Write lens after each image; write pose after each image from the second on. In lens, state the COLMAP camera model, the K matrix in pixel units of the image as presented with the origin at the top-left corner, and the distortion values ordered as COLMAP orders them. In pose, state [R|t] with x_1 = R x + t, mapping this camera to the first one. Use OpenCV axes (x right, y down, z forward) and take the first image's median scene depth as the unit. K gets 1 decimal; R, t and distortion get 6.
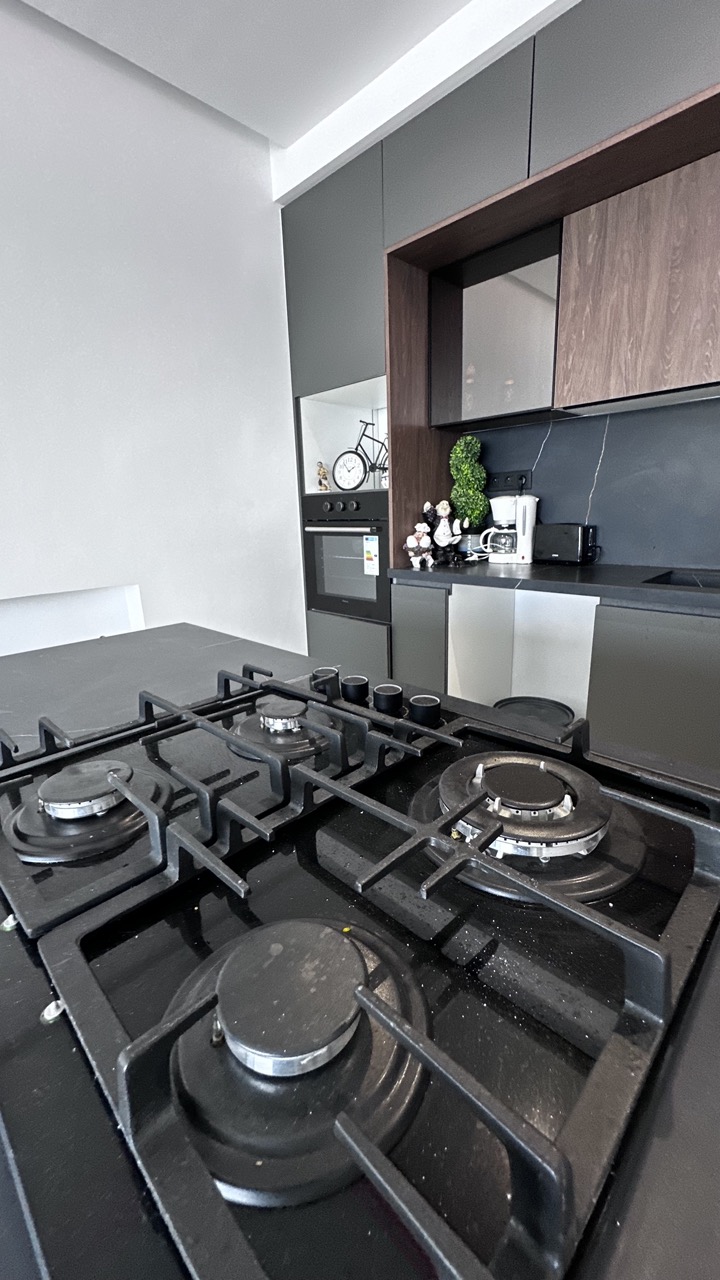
lens RADIAL K [[513.7, 0, 360.8], [0, 513.7, 639.4], [0, 0, 1]] dist [-0.001980, -0.000121]
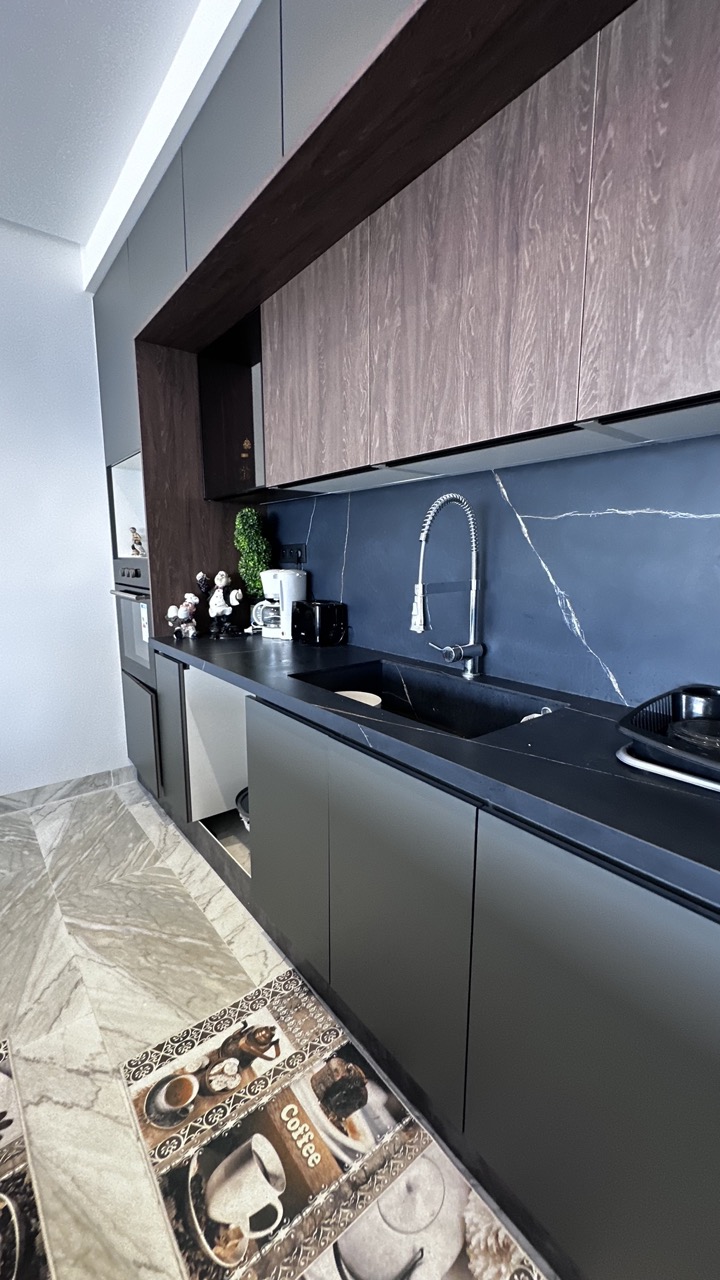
lens RADIAL K [[513.7, 0, 357.1], [0, 513.7, 638.1], [0, 0, 1]] dist [-0.001980, -0.000121]
pose [[0.990728, 0.055880, -0.123835, 0.566886], [-0.066513, 0.994289, -0.083463, -0.079329], [0.118464, 0.090926, 0.988787, 0.067265]]
